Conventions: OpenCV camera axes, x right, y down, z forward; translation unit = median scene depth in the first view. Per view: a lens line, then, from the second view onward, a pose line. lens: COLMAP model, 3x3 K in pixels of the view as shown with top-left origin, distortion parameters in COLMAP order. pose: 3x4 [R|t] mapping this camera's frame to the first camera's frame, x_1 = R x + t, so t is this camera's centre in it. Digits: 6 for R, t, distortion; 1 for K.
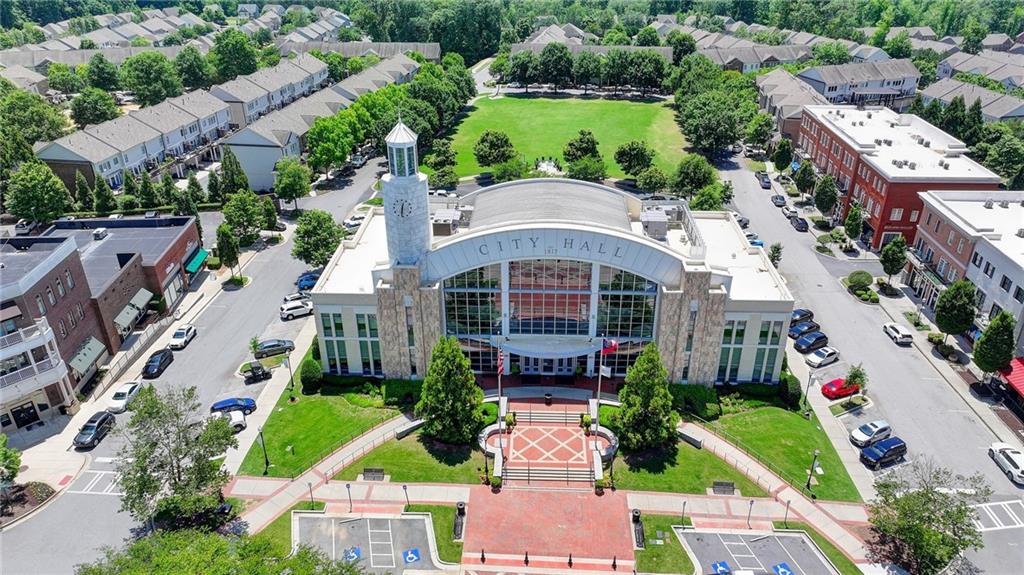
lens RADIAL K [[719.2, 0, 512.0], [0, 719.2, 287.5], [0, 0, 1]] dist [-0.005062, 0.029744]
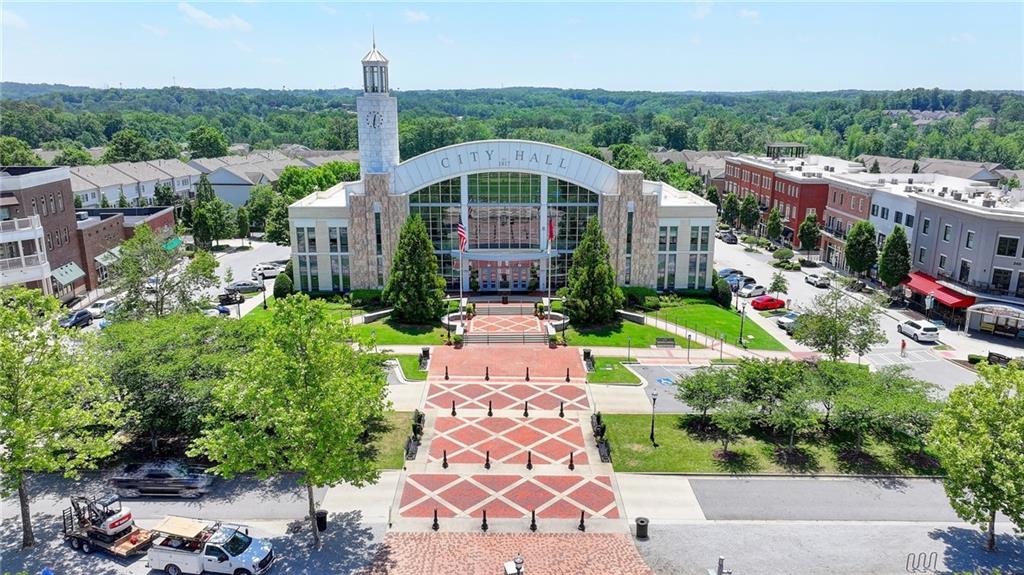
lens RADIAL K [[719.2, 0, 512.0], [0, 719.2, 287.5], [0, 0, 1]] dist [-0.005062, 0.029744]
pose [[0.998001, -0.009390, 0.062498, -0.006603], [0.023101, 0.974673, -0.222438, 0.372728], [-0.058827, 0.223437, 0.972942, -0.065313]]
